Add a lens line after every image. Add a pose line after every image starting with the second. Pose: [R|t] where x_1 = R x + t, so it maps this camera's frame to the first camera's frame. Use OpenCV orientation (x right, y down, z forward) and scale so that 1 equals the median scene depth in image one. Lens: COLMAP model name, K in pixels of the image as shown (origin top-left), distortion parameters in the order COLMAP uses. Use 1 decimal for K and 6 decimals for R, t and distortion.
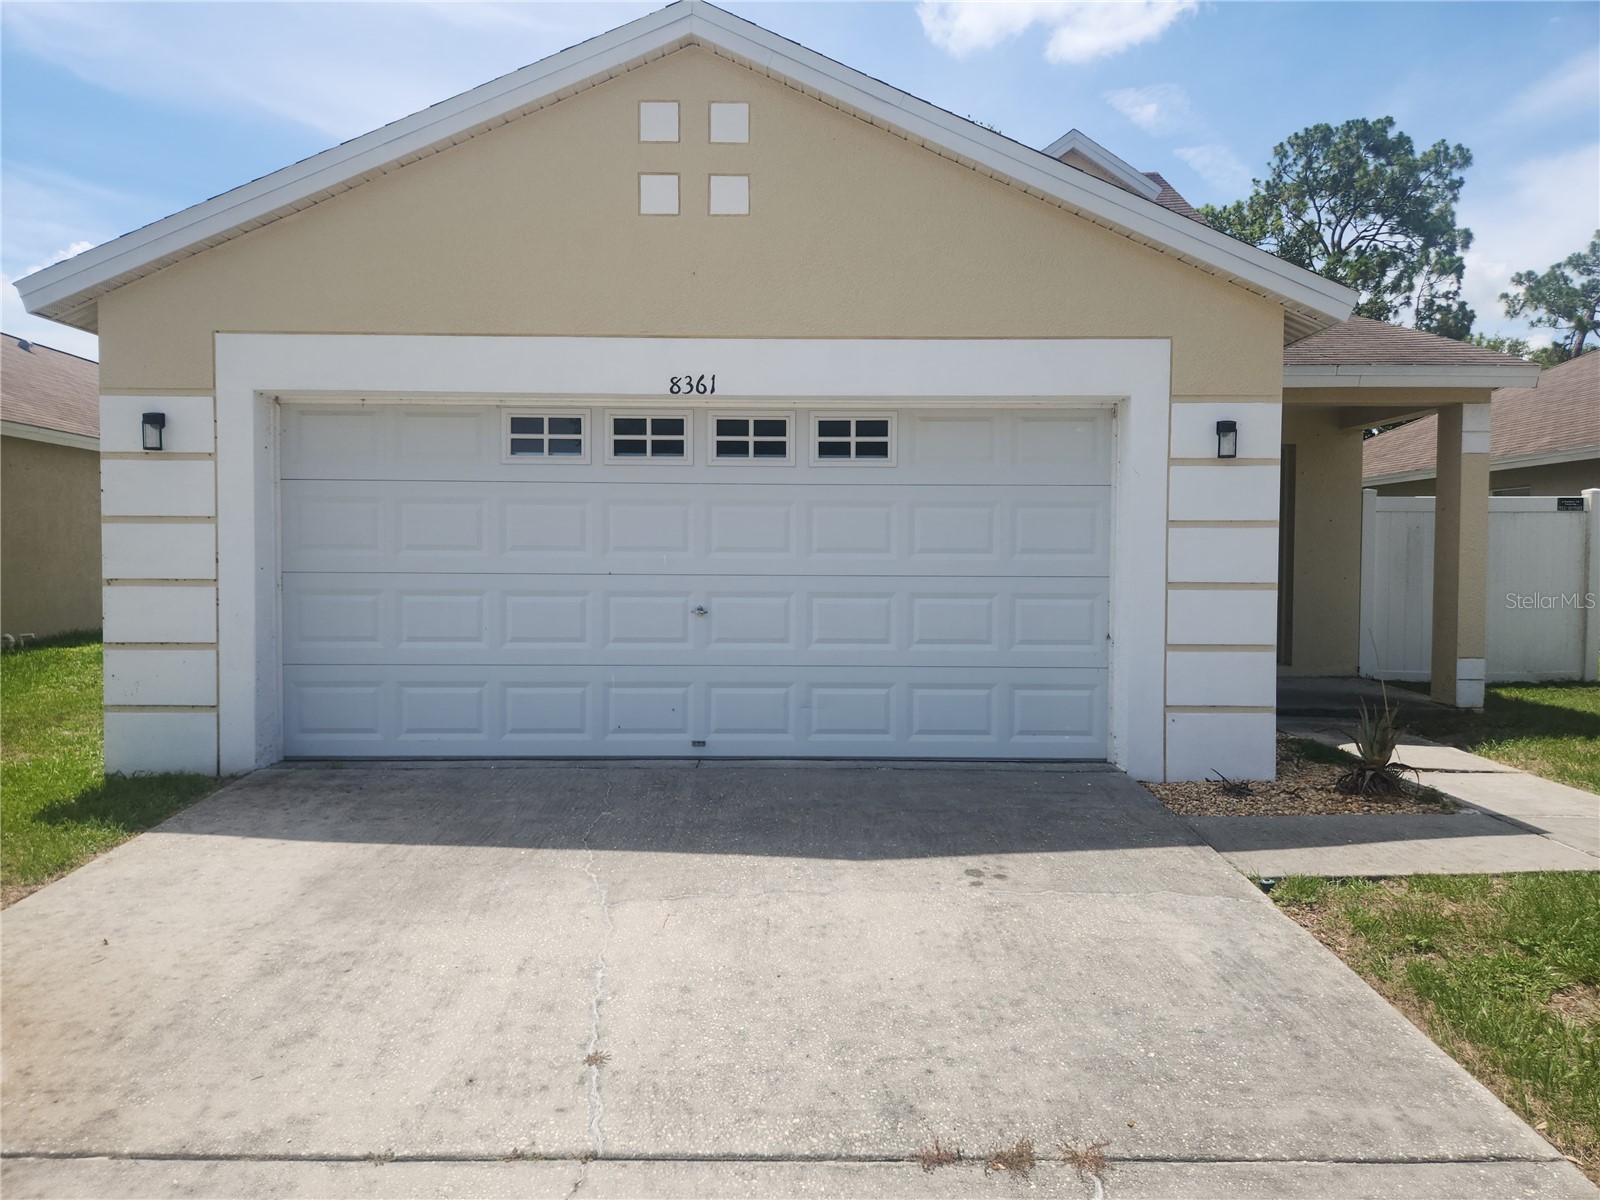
lens RADIAL K [[1076.0, 0, 797.6], [0, 1076.0, 602.7], [0, 0, 1]] dist [0.013372, -0.003304]
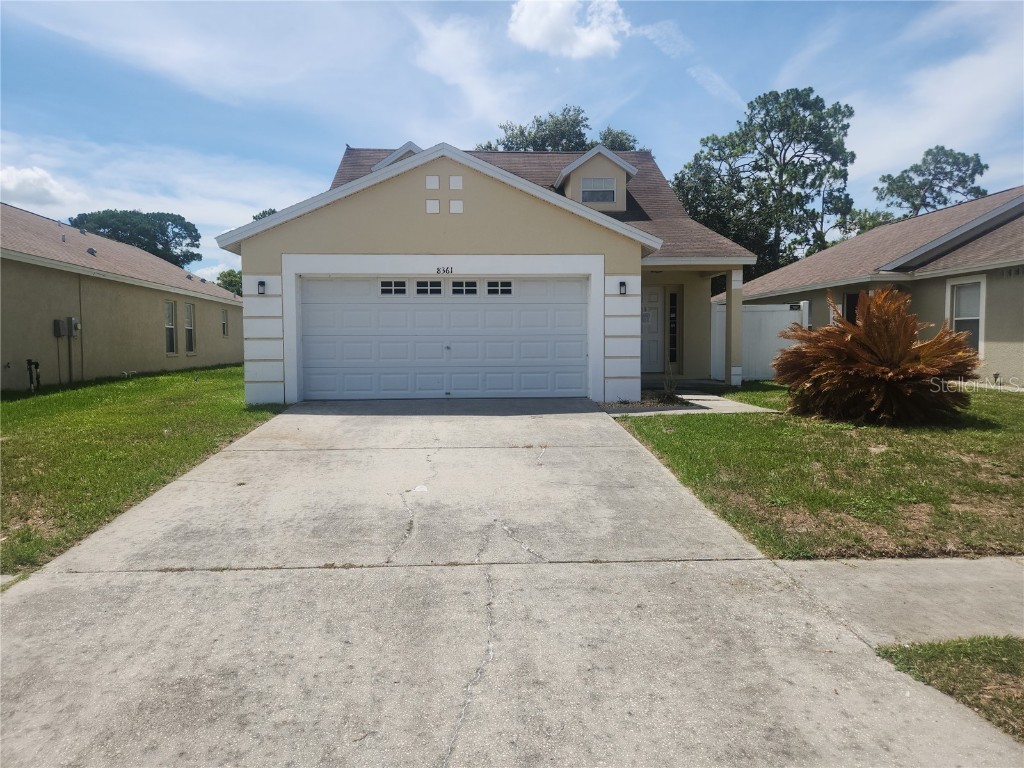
lens RADIAL K [[688.6, 0, 515.3], [0, 688.6, 380.9], [0, 0, 1]] dist [0.013372, -0.003304]
pose [[0.998560, -0.013436, 0.051931, -0.005786], [0.012744, 0.999826, 0.013637, 0.073482], [-0.052106, -0.012956, 0.998558, -0.857756]]
